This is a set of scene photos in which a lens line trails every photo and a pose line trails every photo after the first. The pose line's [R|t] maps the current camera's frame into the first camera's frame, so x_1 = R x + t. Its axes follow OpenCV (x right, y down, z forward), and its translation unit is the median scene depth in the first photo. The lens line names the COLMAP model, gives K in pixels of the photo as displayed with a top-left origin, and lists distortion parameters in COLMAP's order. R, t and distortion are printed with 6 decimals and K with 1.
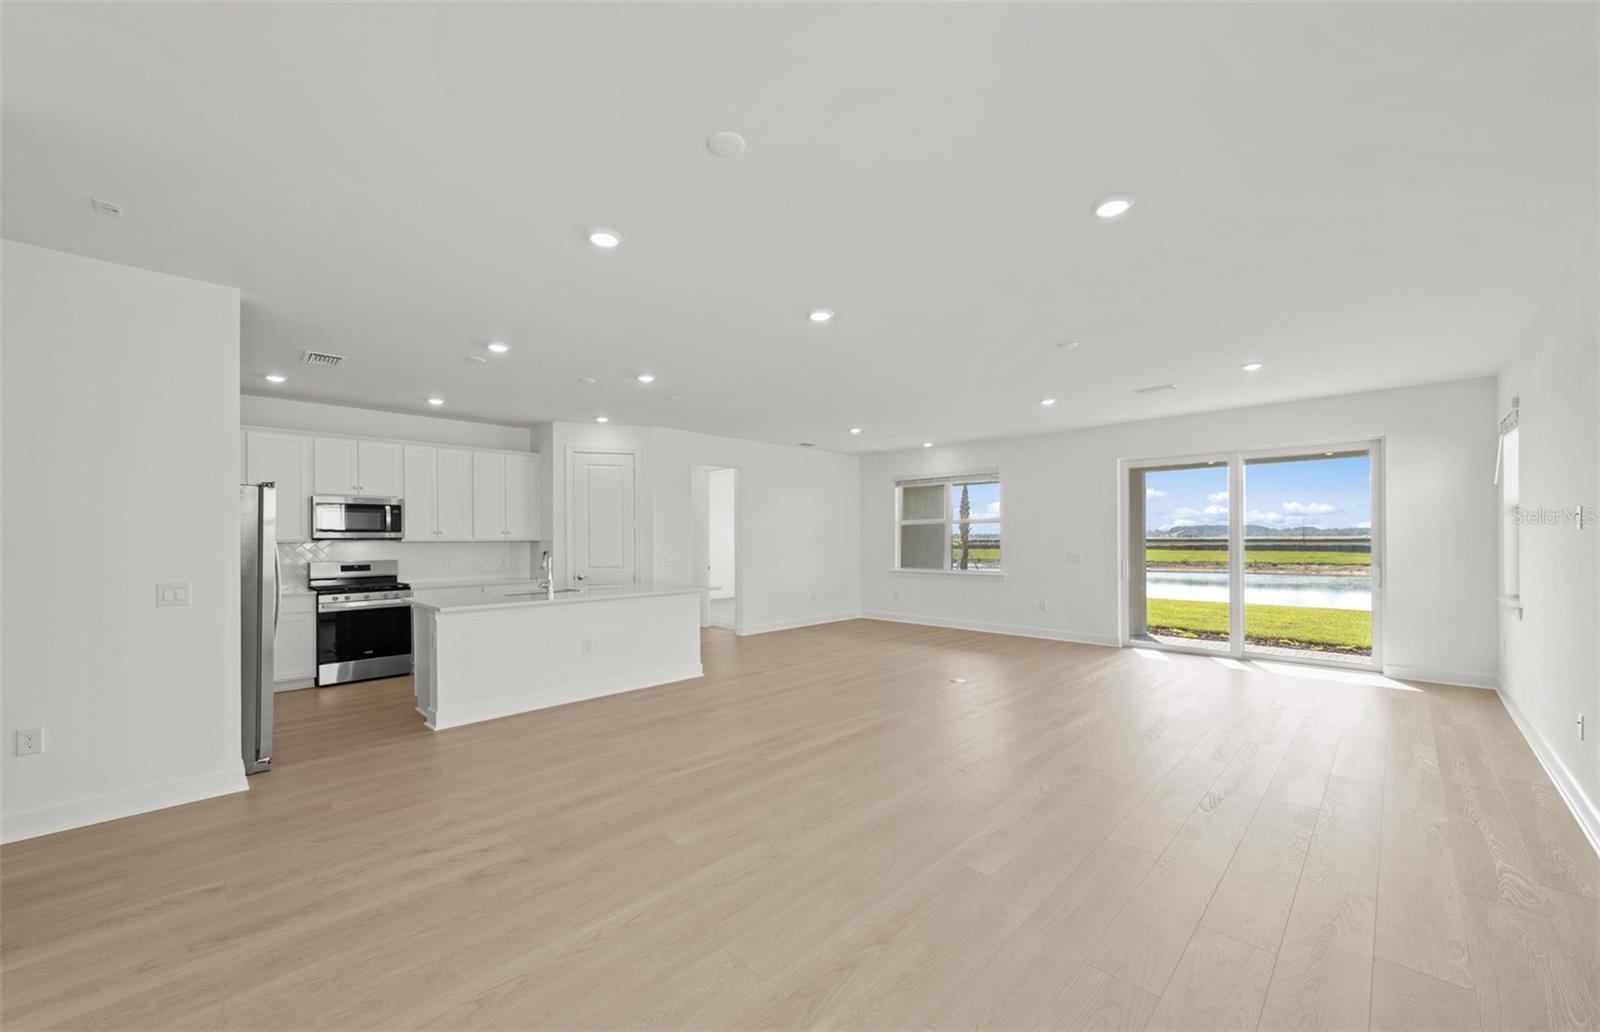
lens RADIAL K [[613.2, 0, 804.7], [0, 613.2, 534.4], [0, 0, 1]] dist [0.001445, -0.000805]
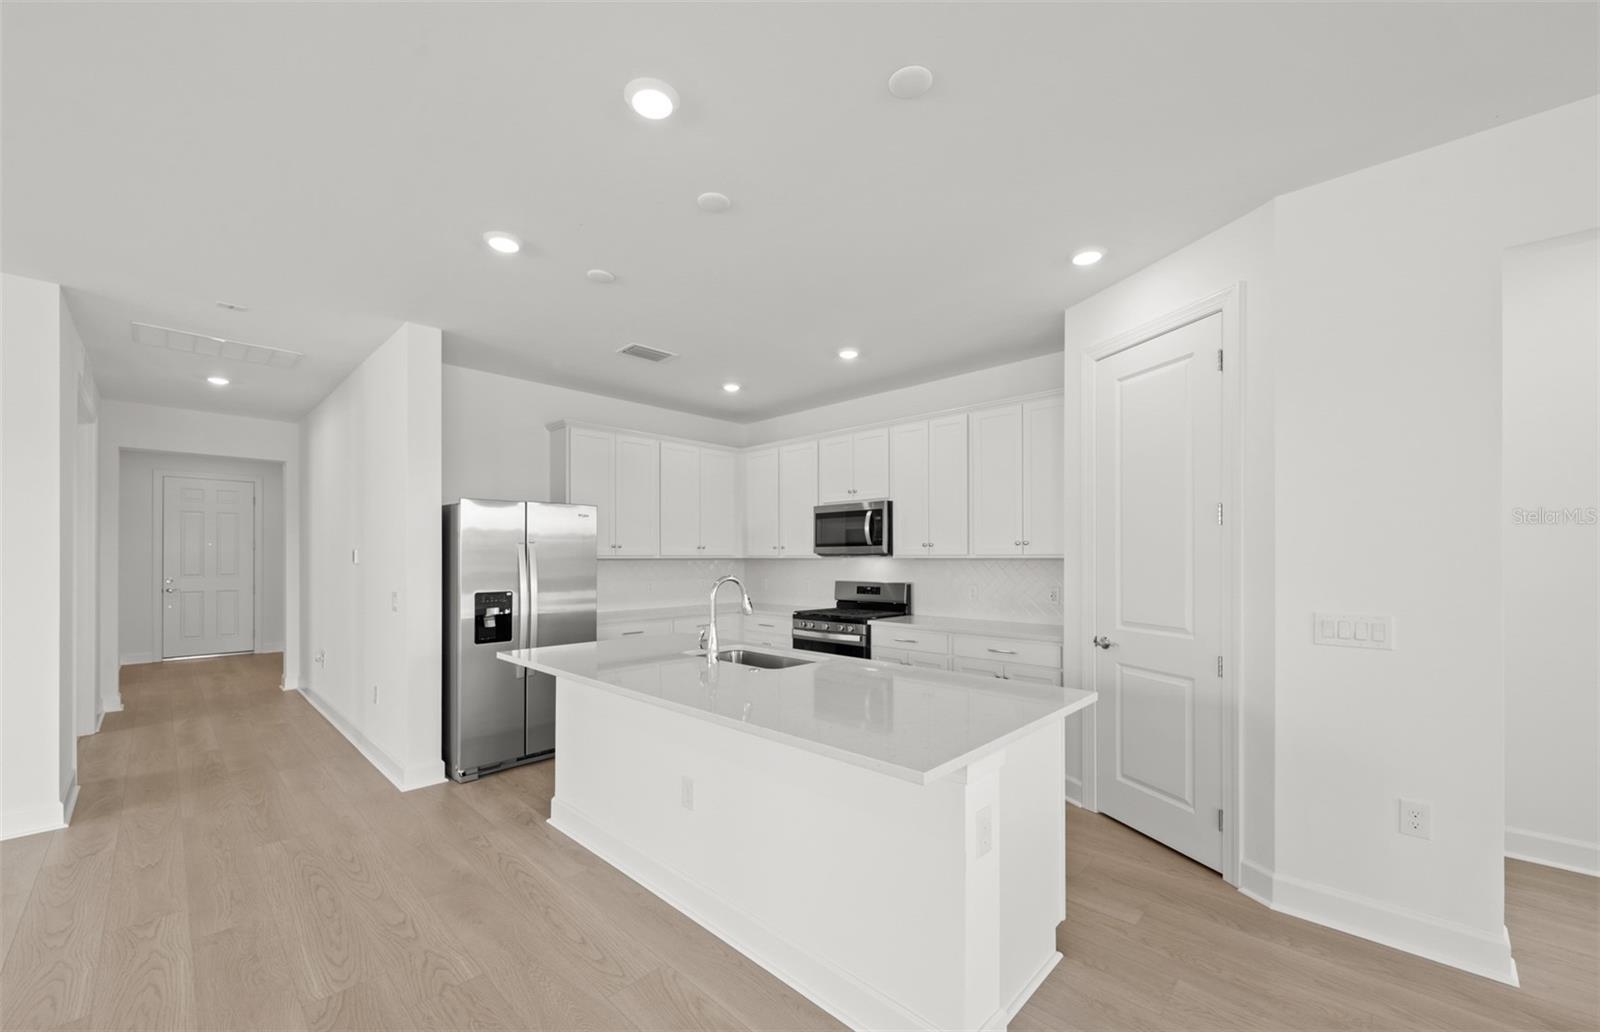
lens RADIAL K [[613.2, 0, 790.6], [0, 613.2, 553.1], [0, 0, 1]] dist [0.001445, -0.000805]
pose [[-0.002288, -0.001150, -0.999997, 0.075956], [0.006226, 0.999980, -0.001165, 0.005393], [0.999978, -0.006228, -0.002281, 0.850784]]
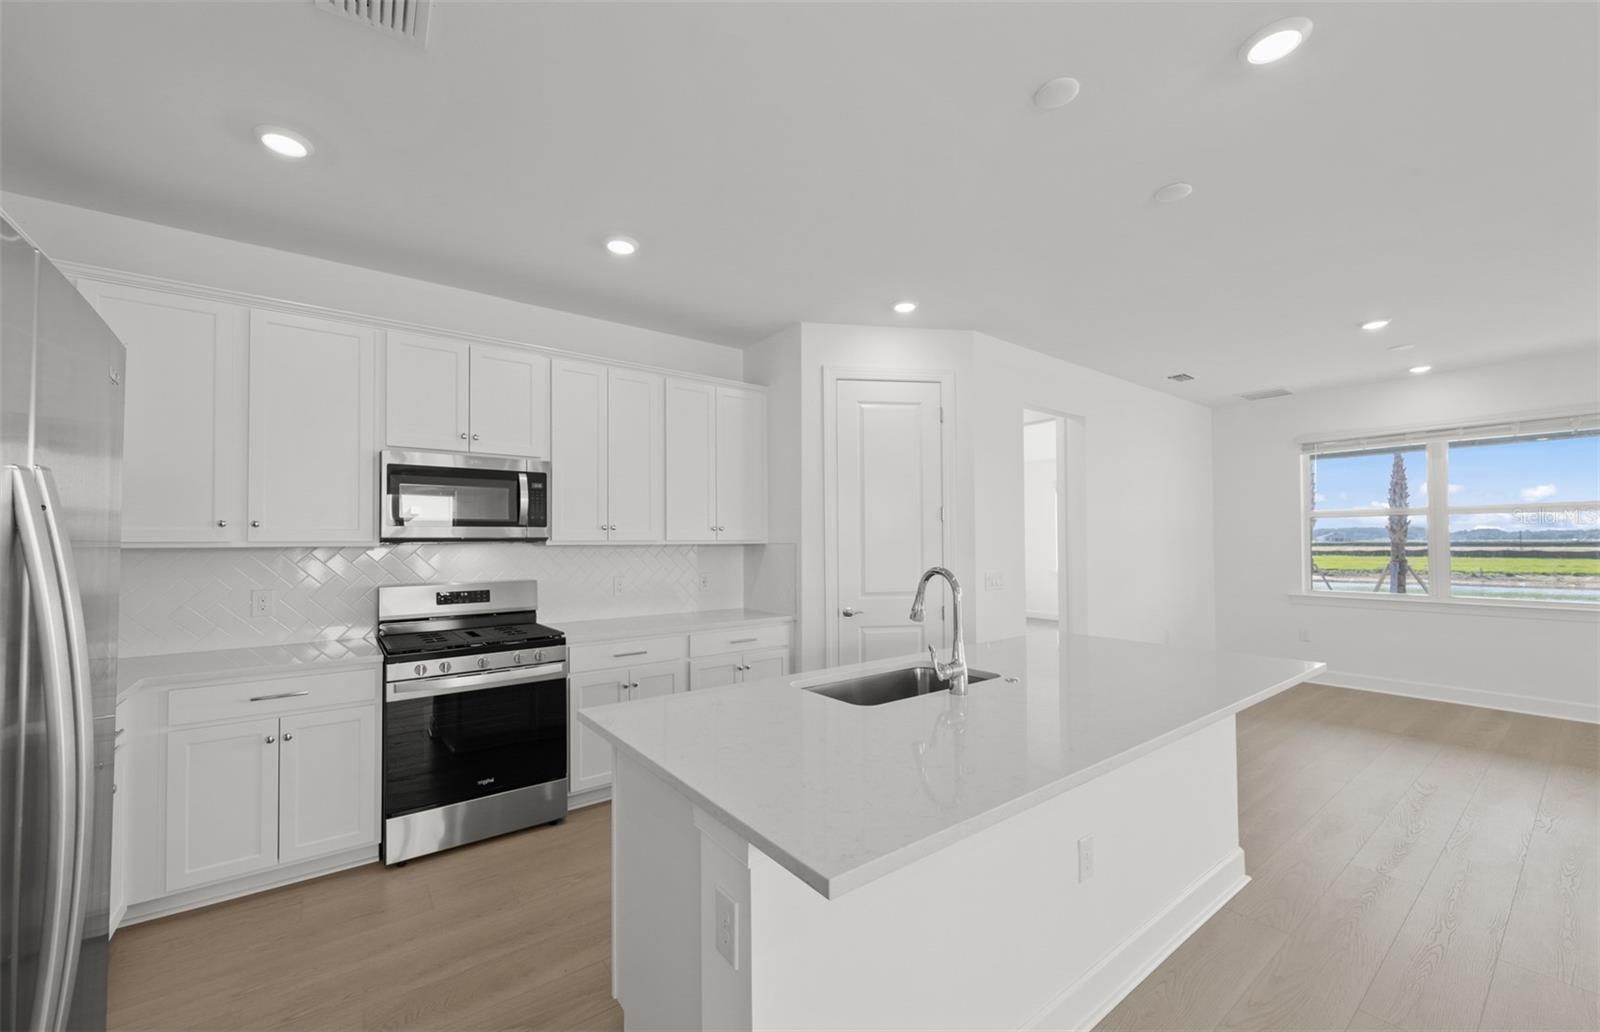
lens RADIAL K [[613.2, 0, 791.7], [0, 613.2, 529.8], [0, 0, 1]] dist [0.001445, -0.000805]
pose [[0.987881, -0.002017, -0.155199, -0.363216], [0.000032, 0.999918, -0.012790, 0.005133], [0.155212, 0.012630, 0.987800, 0.509644]]
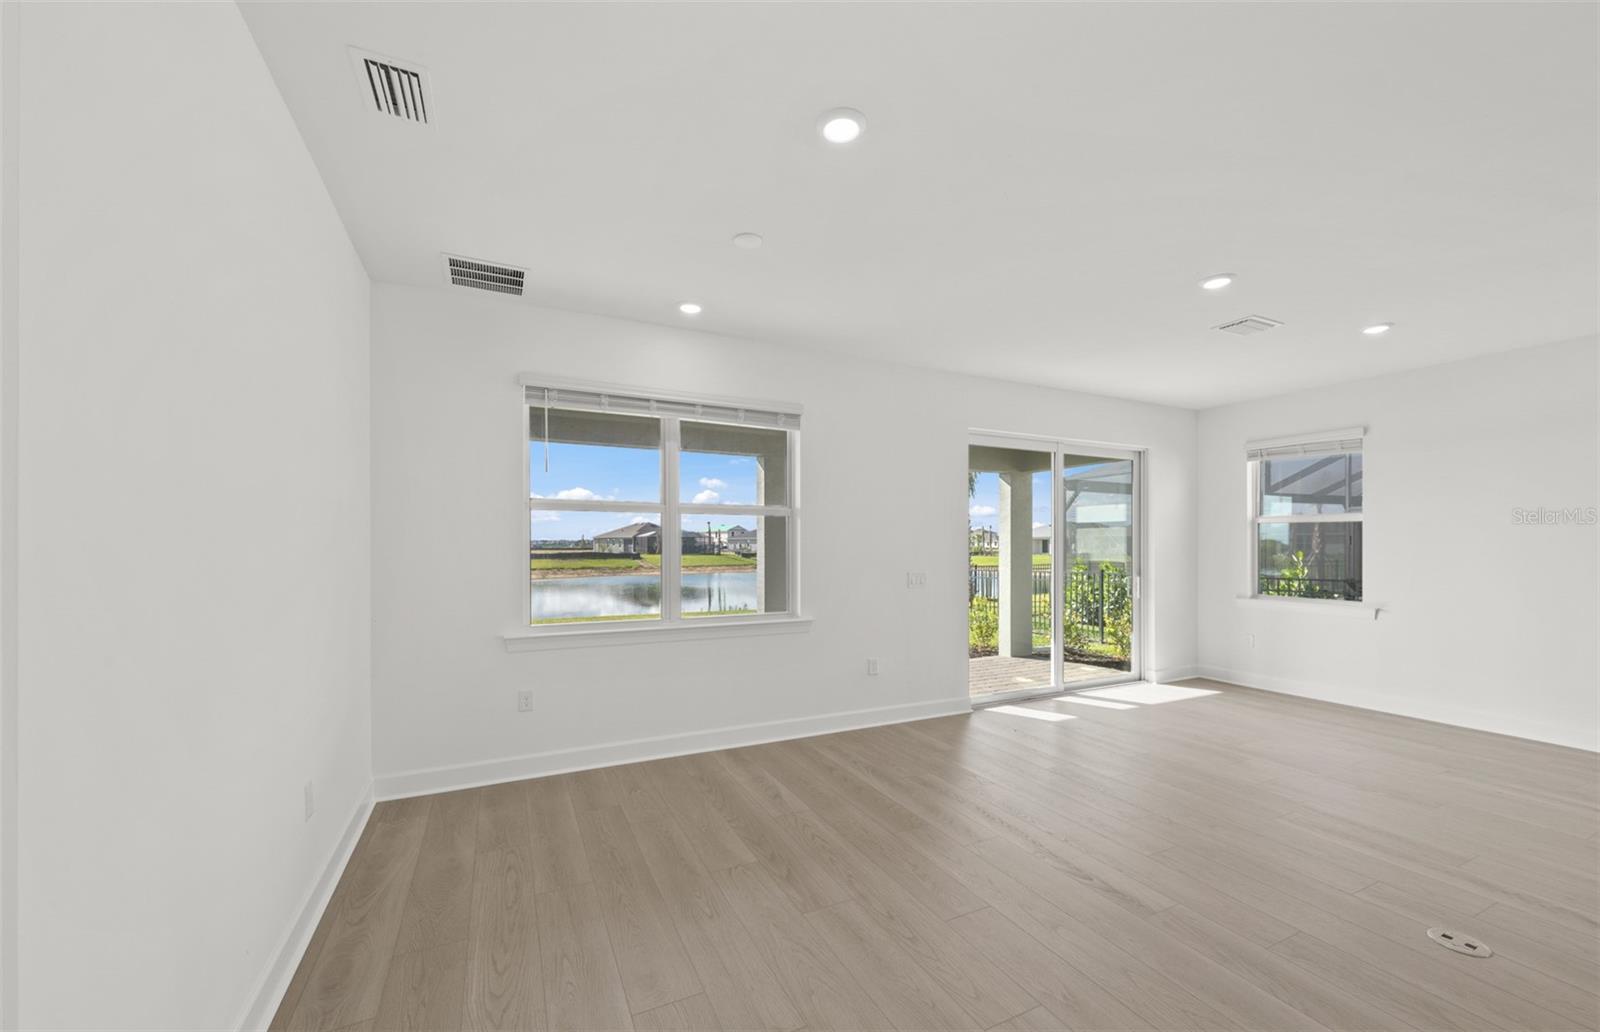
lens RADIAL K [[613.2, 0, 802.9], [0, 613.2, 548.9], [0, 0, 1]] dist [0.001445, -0.000805]
pose [[0.341913, -0.001012, 0.939731, -0.195896], [-0.006067, 0.999976, 0.003284, 0.007892], [-0.939712, -0.006824, 0.341899, 1.088391]]
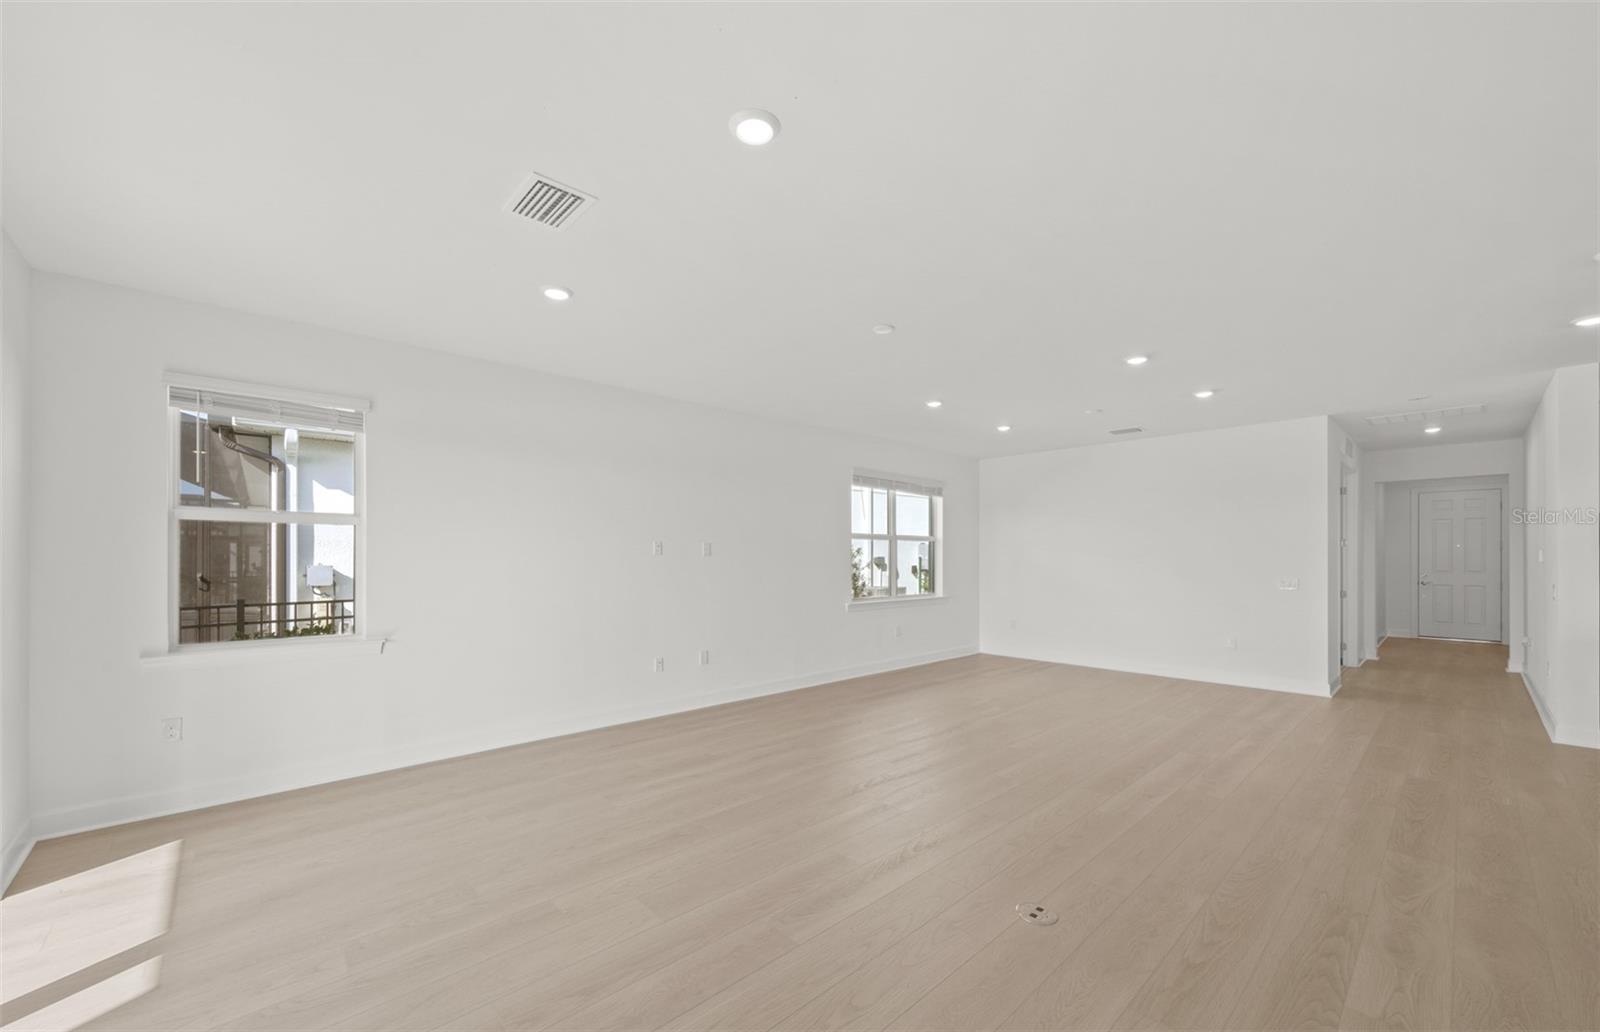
lens RADIAL K [[613.2, 0, 789.3], [0, 613.2, 551.4], [0, 0, 1]] dist [0.001445, -0.000805]
pose [[-0.998042, 0.004149, 0.062405, 0.348732], [0.003402, 0.999921, -0.012072, 0.003693], [-0.062450, -0.011836, -0.997978, 1.250742]]
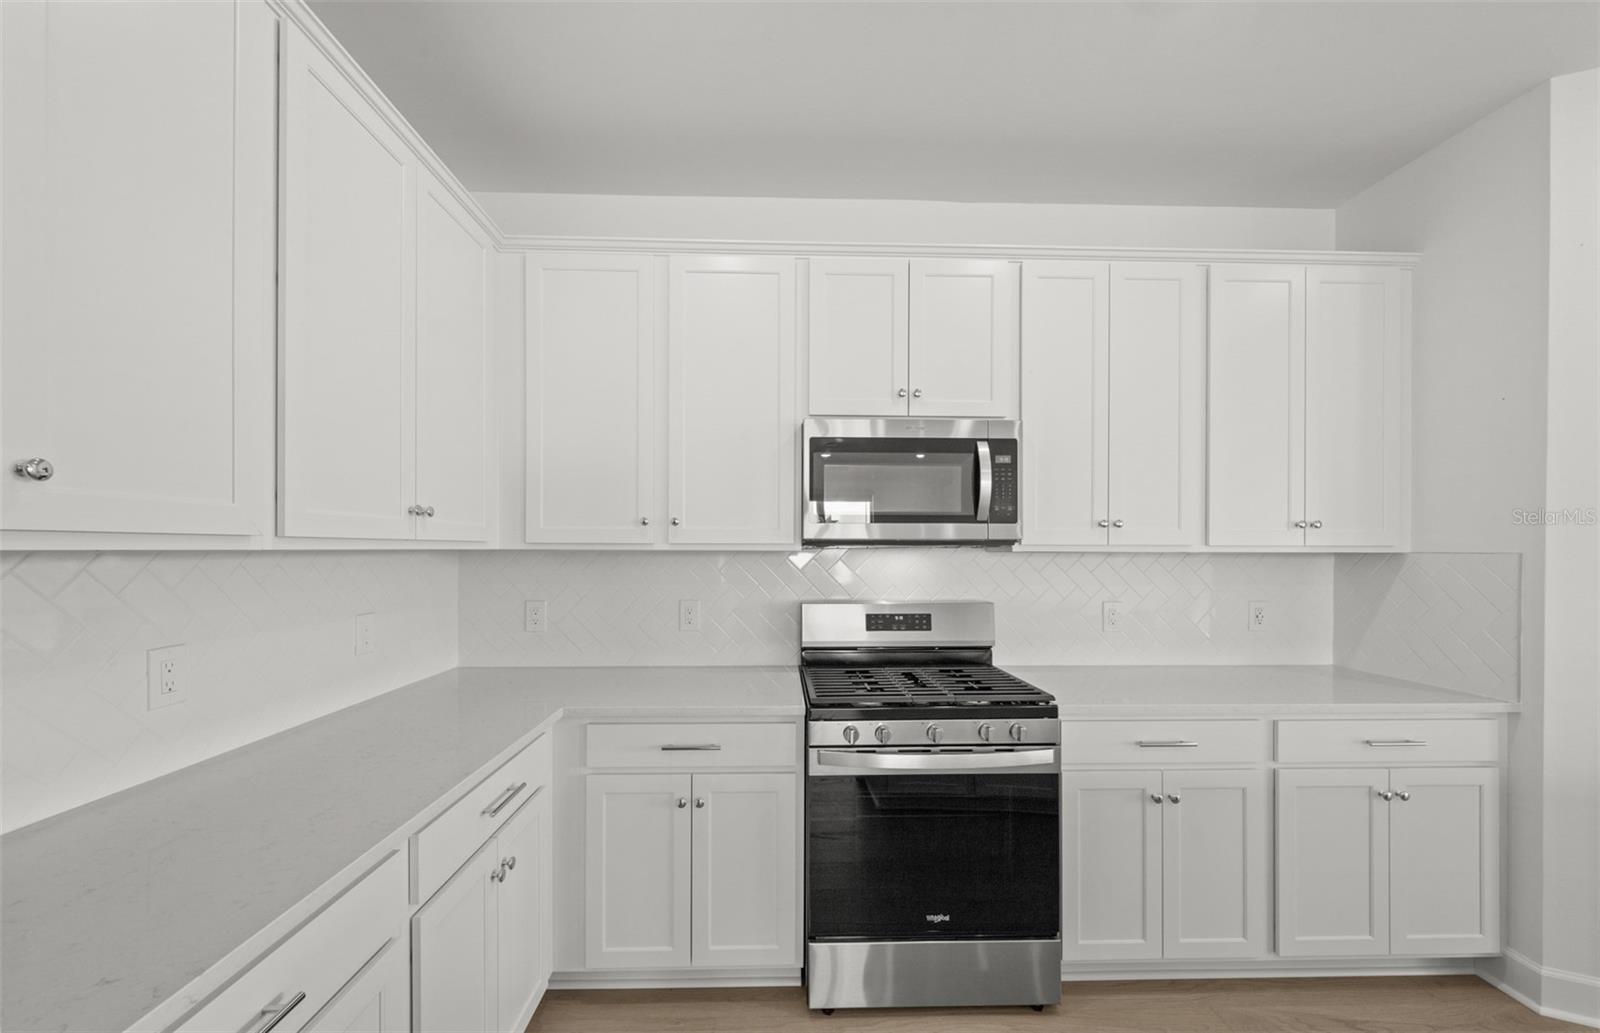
lens RADIAL K [[613.2, 0, 796.5], [0, 613.2, 549.1], [0, 0, 1]] dist [0.001445, -0.000805]
pose [[0.721492, 0.011778, -0.692323, -0.493773], [-0.004238, 0.999912, 0.012595, 0.006320], [0.692410, -0.006153, 0.721478, 0.655021]]
